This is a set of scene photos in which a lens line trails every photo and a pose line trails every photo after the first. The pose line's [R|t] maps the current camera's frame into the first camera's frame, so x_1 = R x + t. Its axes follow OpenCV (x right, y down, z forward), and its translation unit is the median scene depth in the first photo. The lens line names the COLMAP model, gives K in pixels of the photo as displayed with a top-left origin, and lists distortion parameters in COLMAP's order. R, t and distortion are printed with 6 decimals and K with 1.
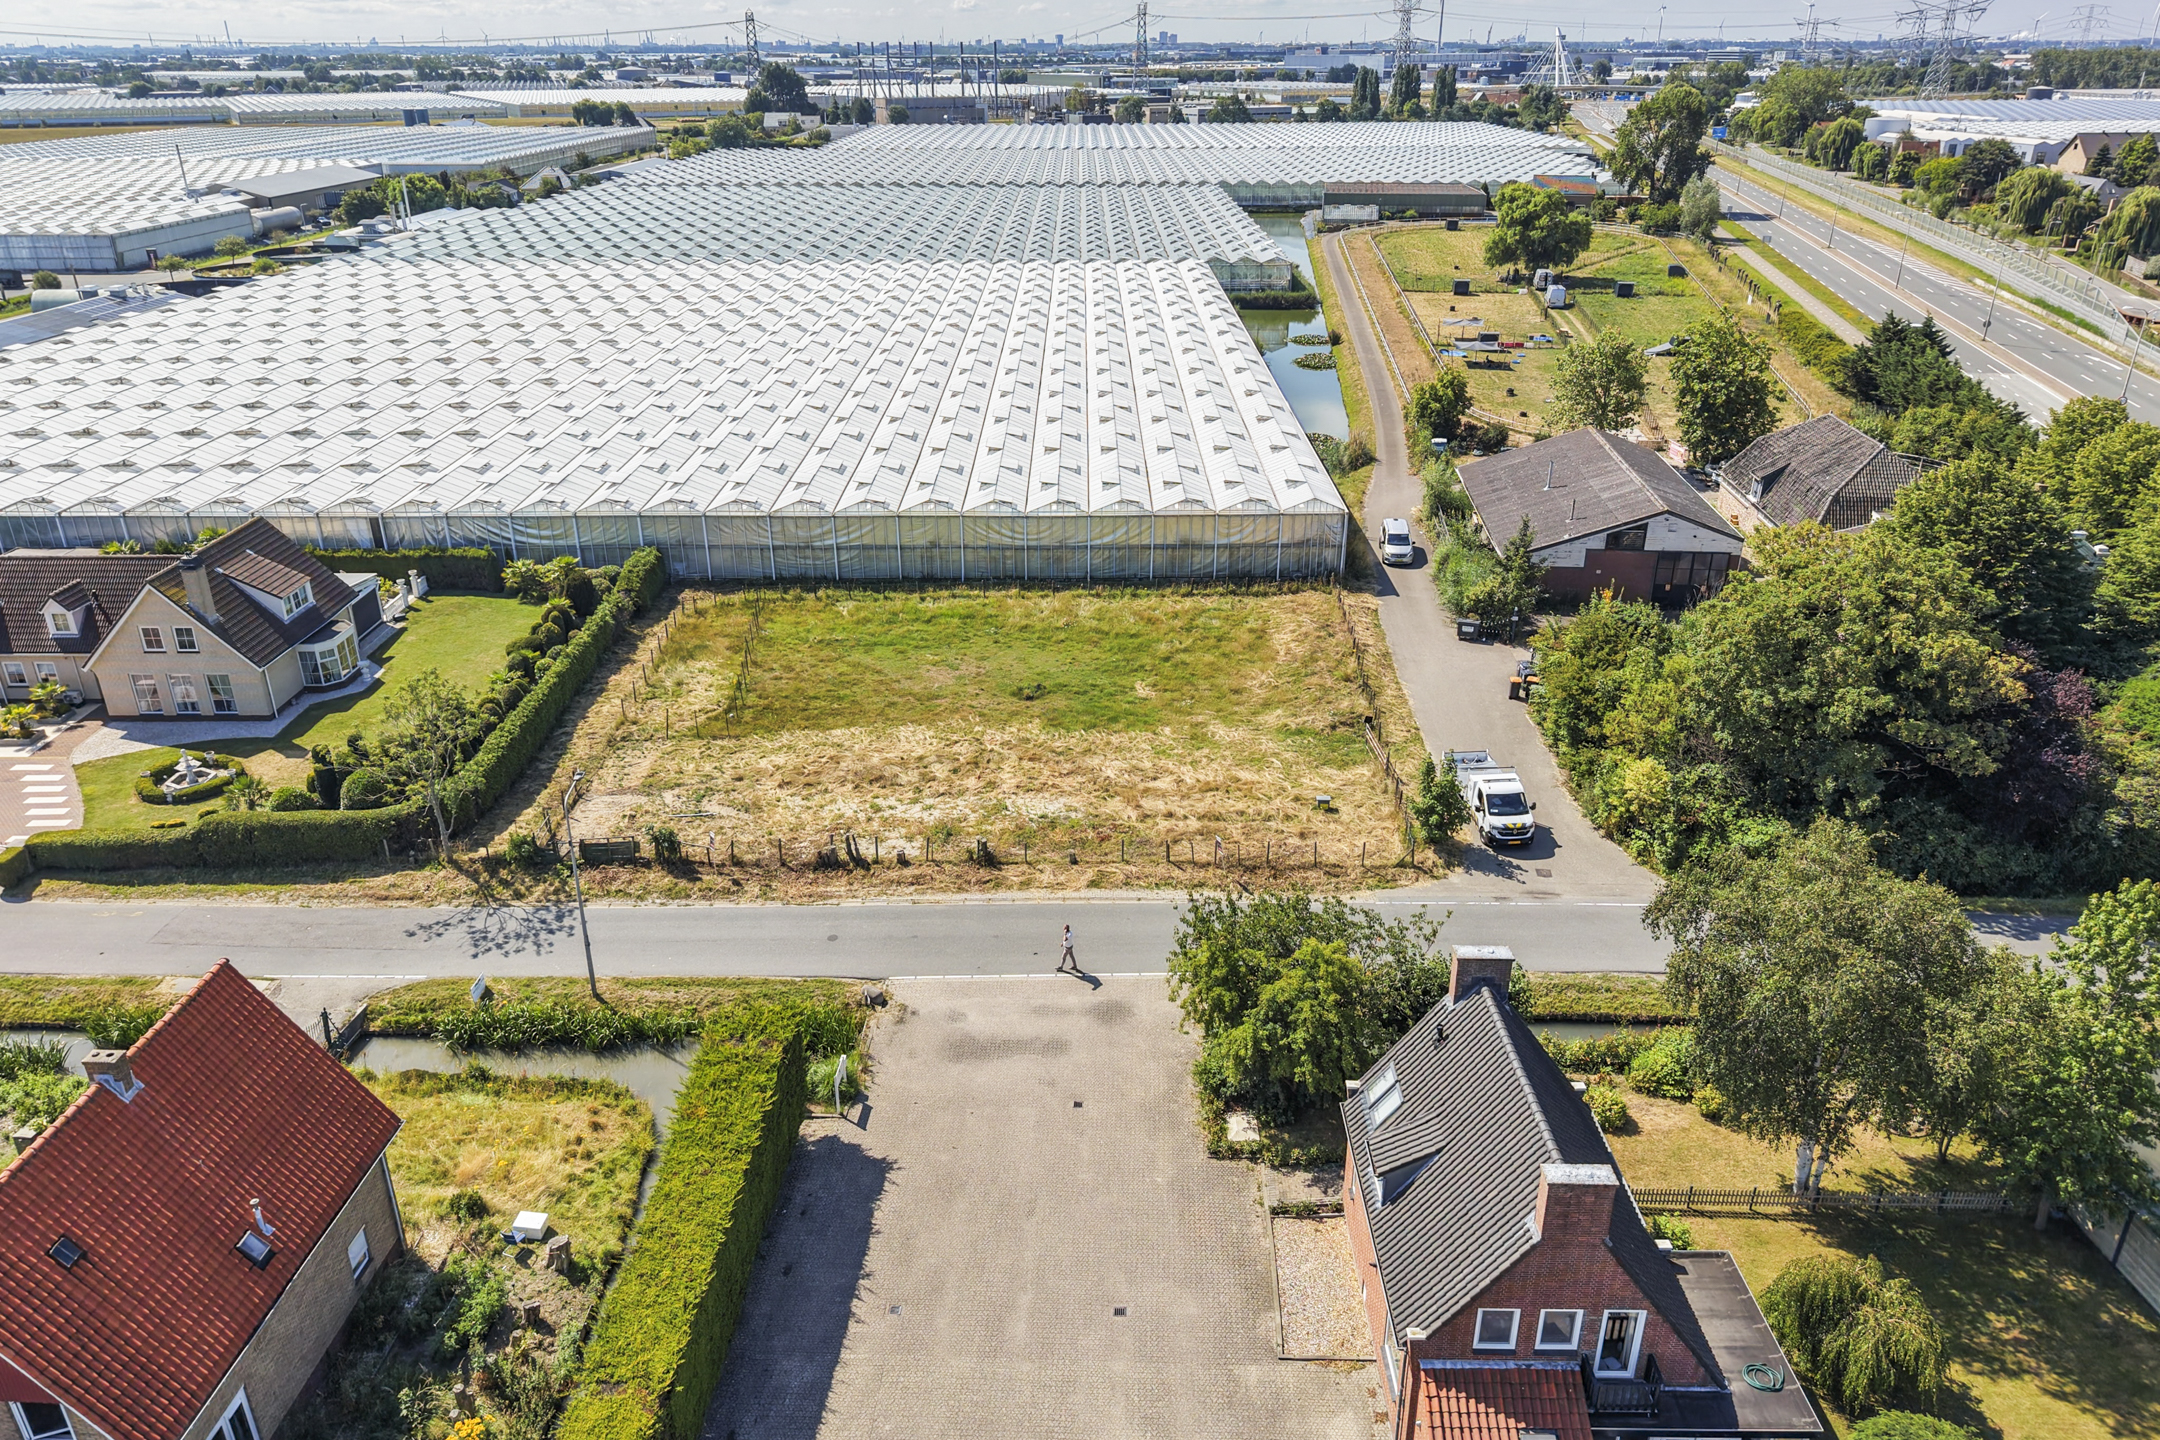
lens RADIAL K [[1486.0, 0, 1079.9], [0, 1486.0, 712.5], [0, 0, 1]] dist [0.030461, -0.039821]
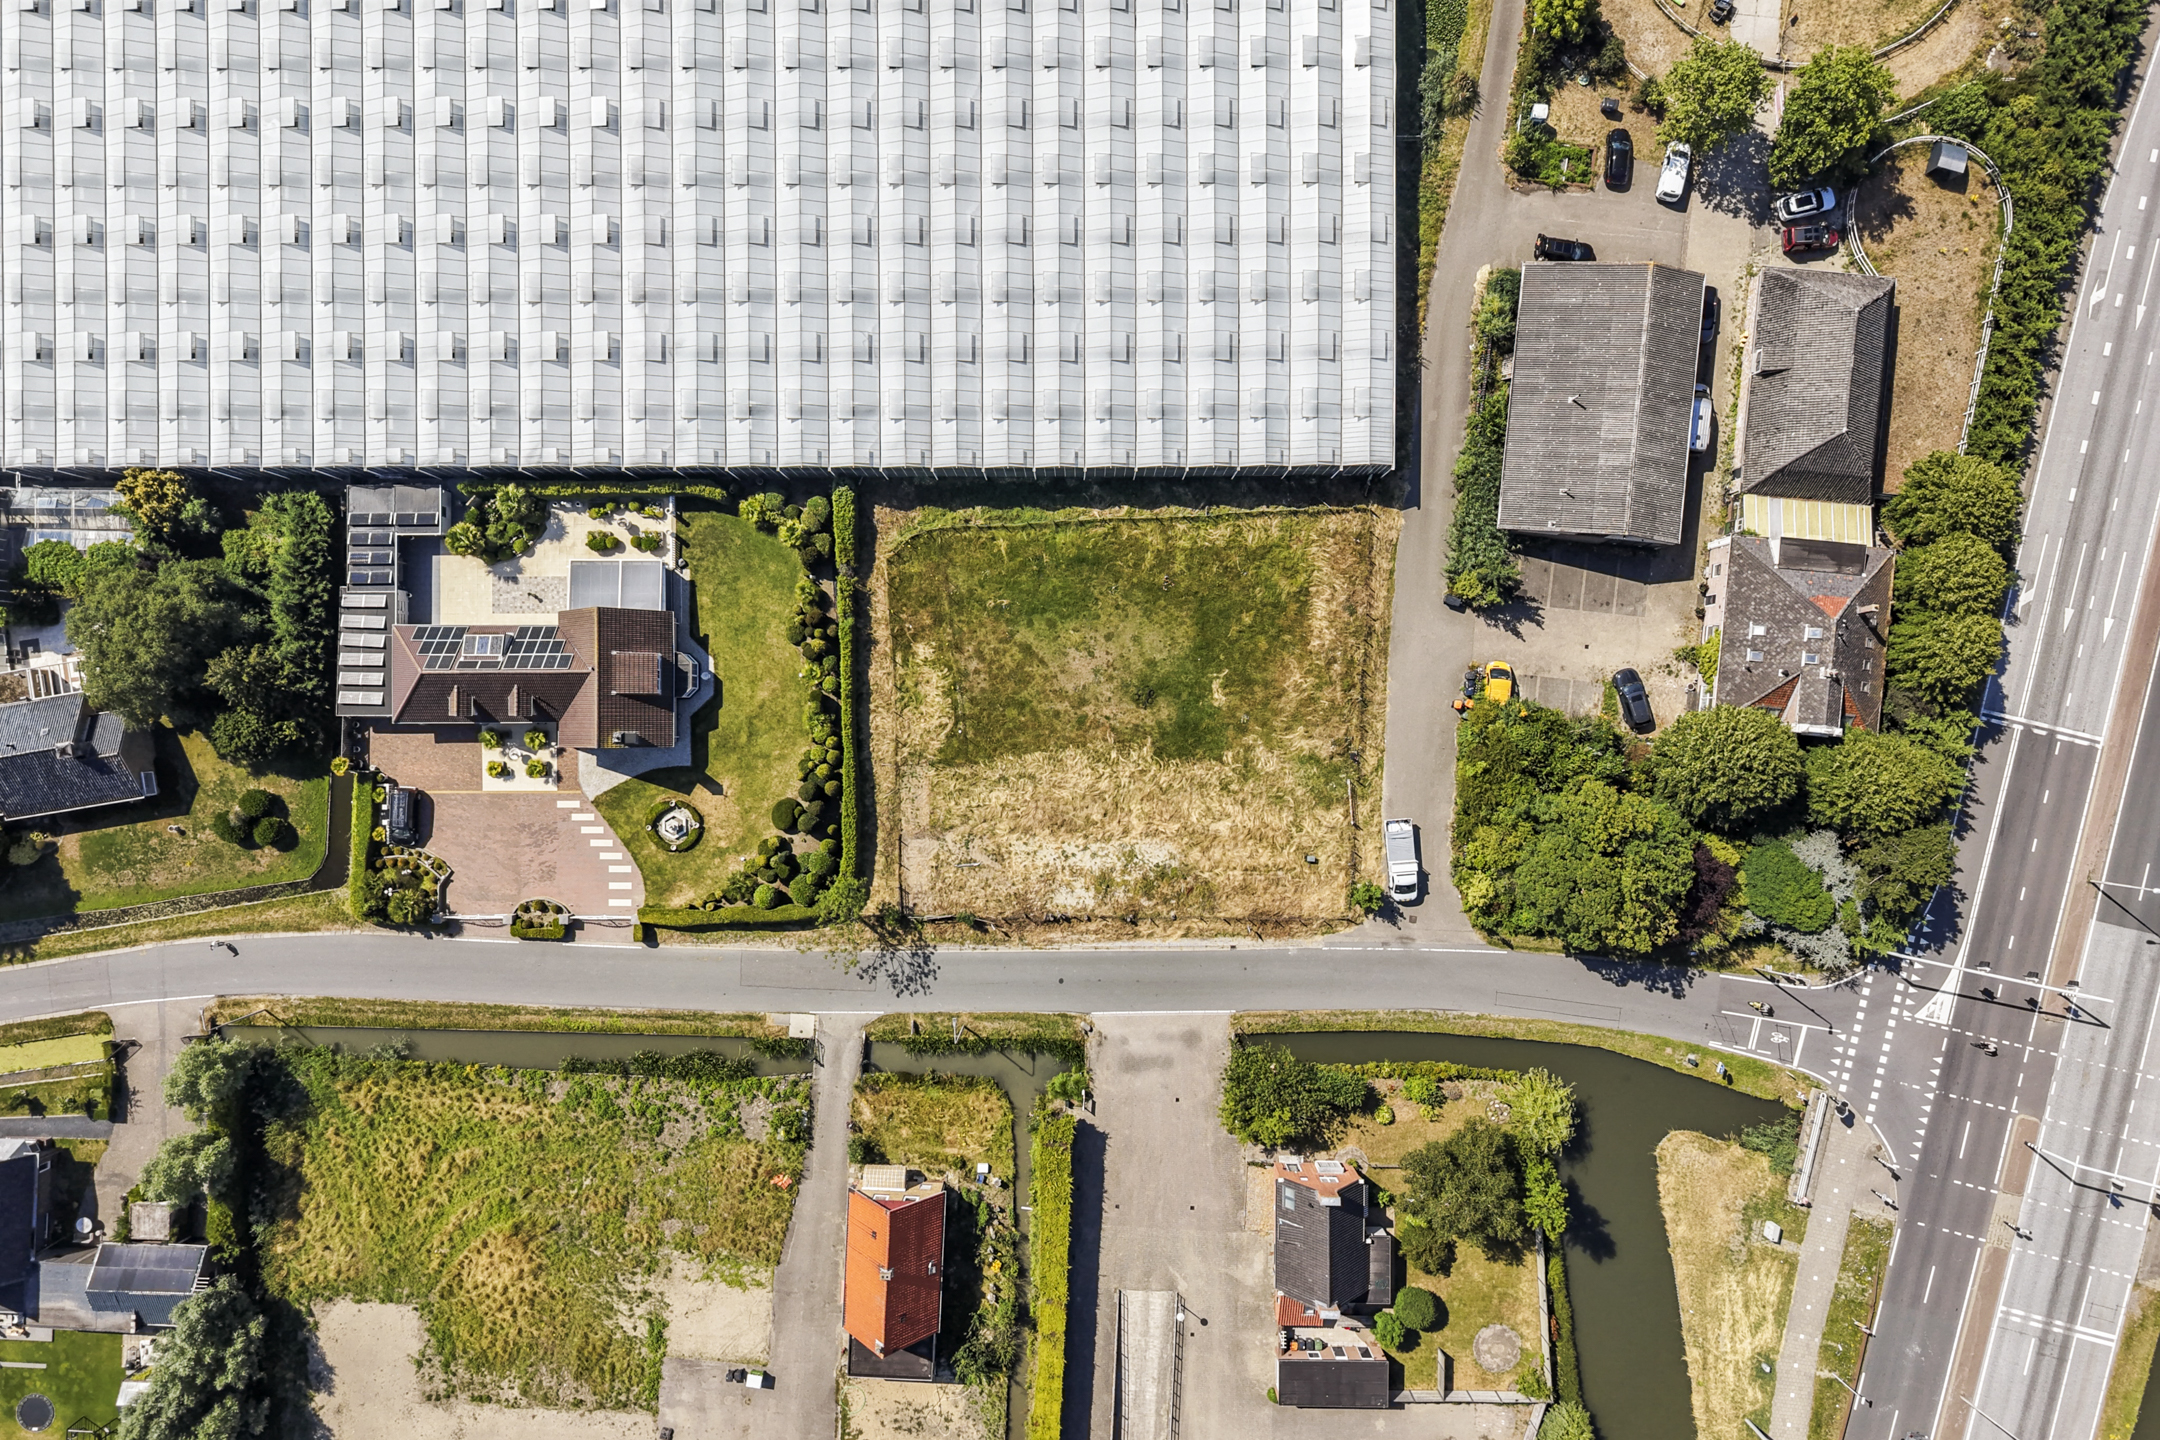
lens RADIAL K [[1486.0, 0, 1086.8], [0, 1486.0, 710.6], [0, 0, 1]] dist [0.030461, -0.039821]
pose [[0.999974, -0.004050, 0.006010, -0.109328], [-0.003805, 0.412312, 0.911035, -1.508947], [-0.006167, -0.911034, 0.412285, 0.368524]]
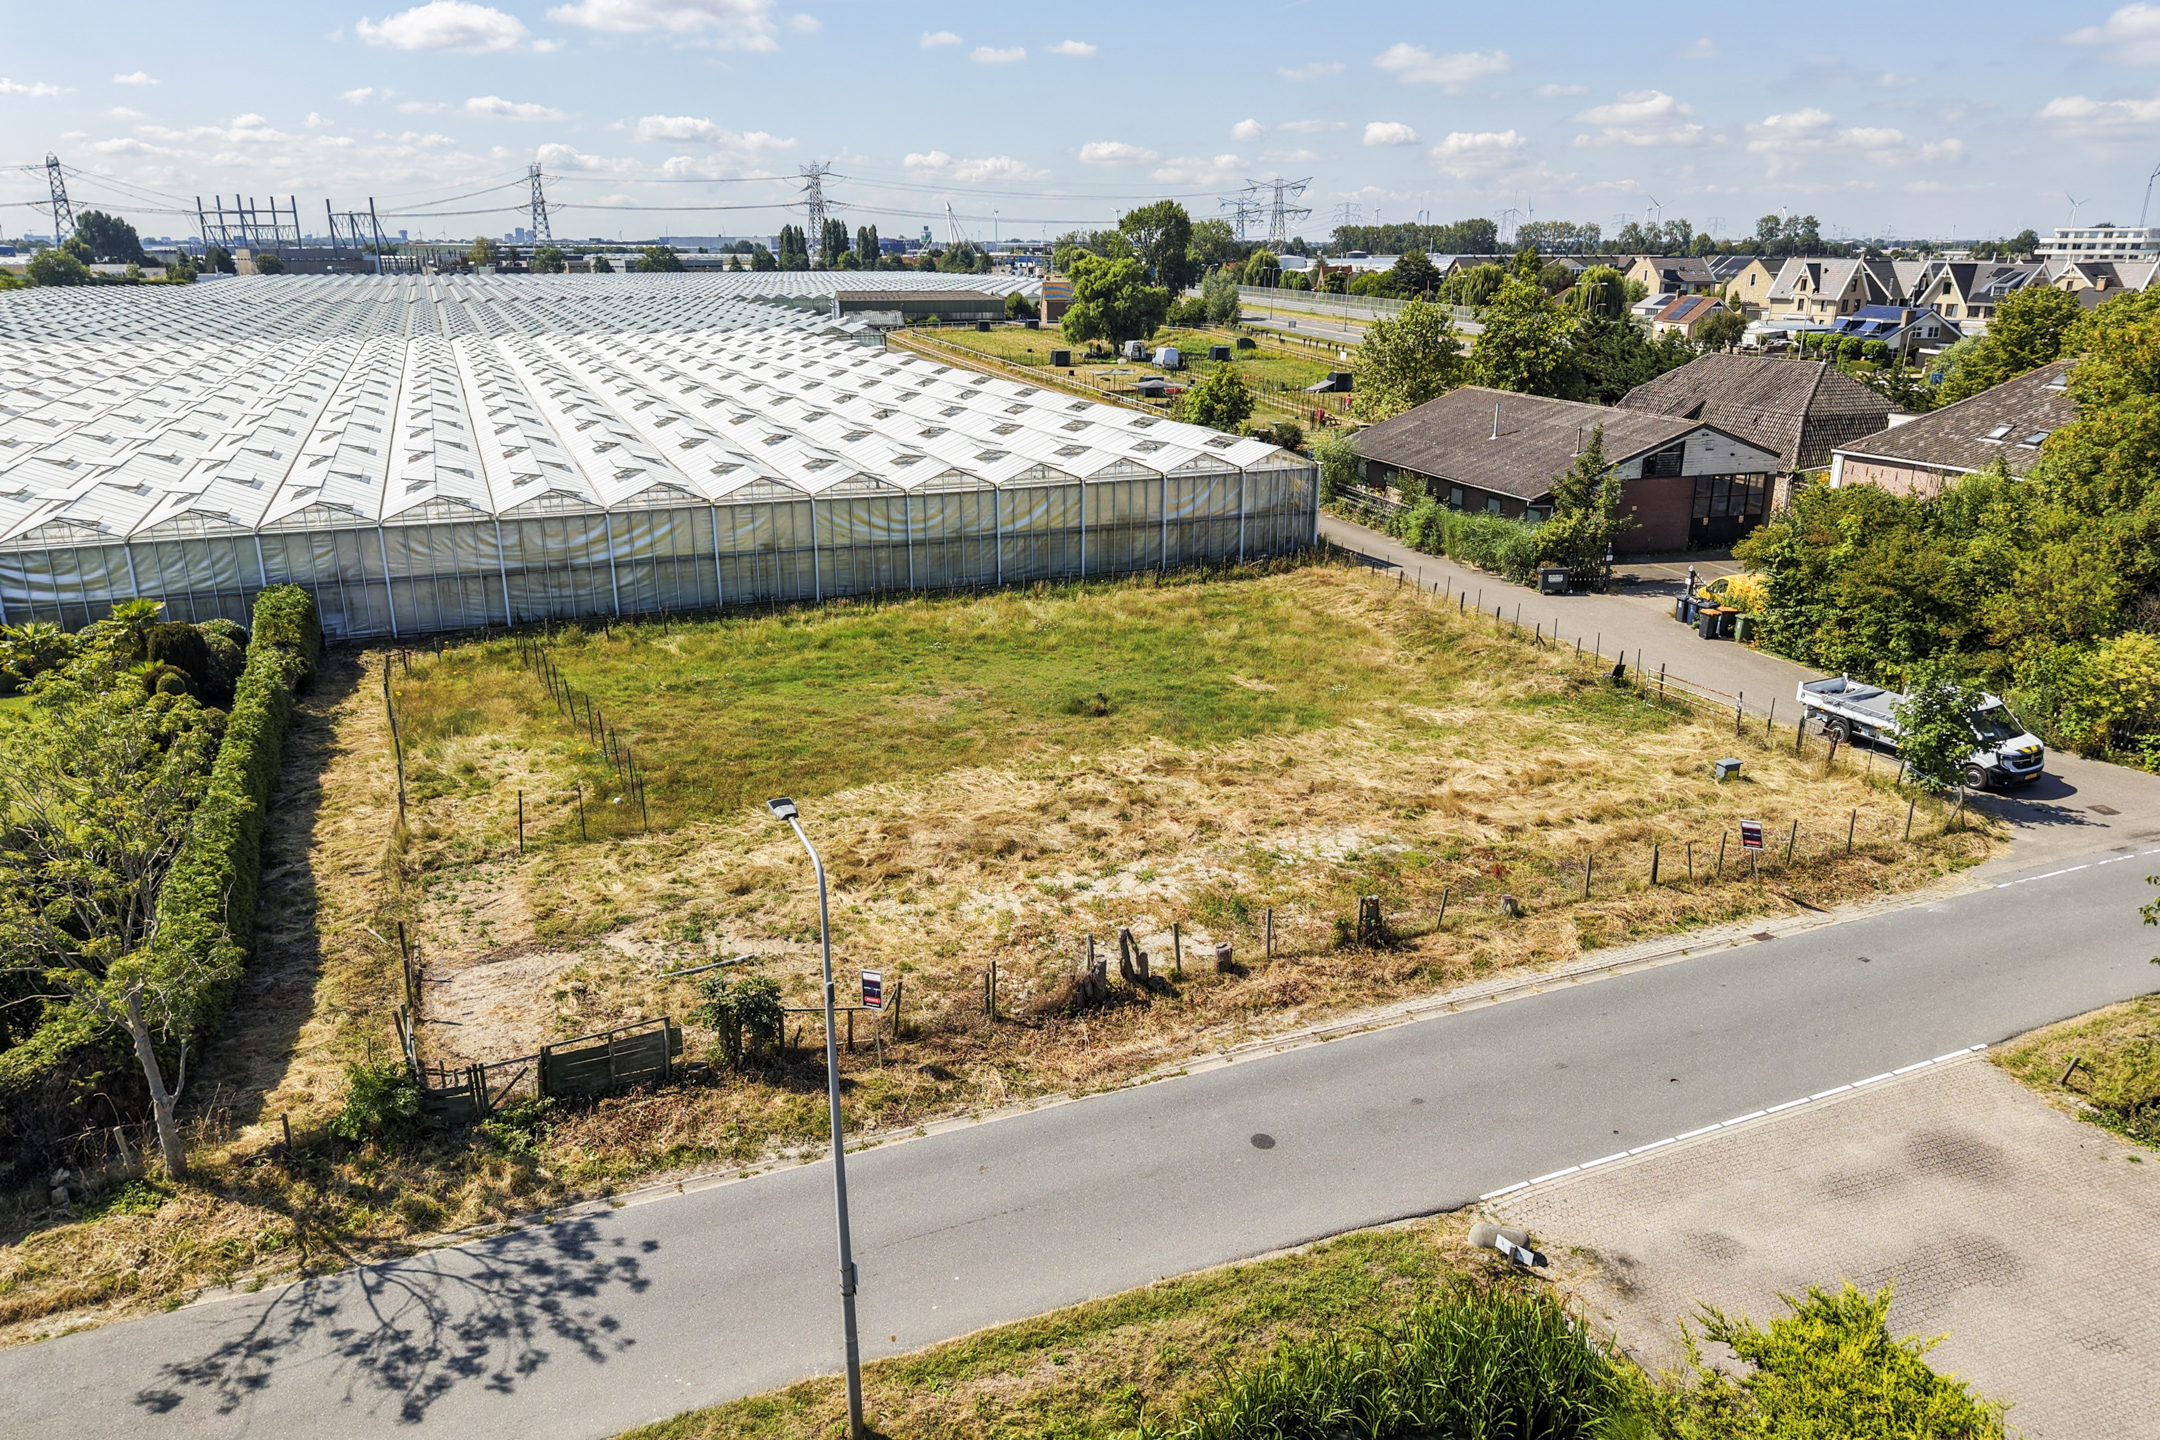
lens RADIAL K [[1486.0, 0, 1078.8], [0, 1486.0, 699.5], [0, 0, 1]] dist [0.030461, -0.039821]
pose [[0.921751, -0.109829, 0.371905, -0.284086], [0.155790, 0.983135, -0.095786, 0.044069], [-0.355112, 0.146230, 0.923316, 0.459653]]
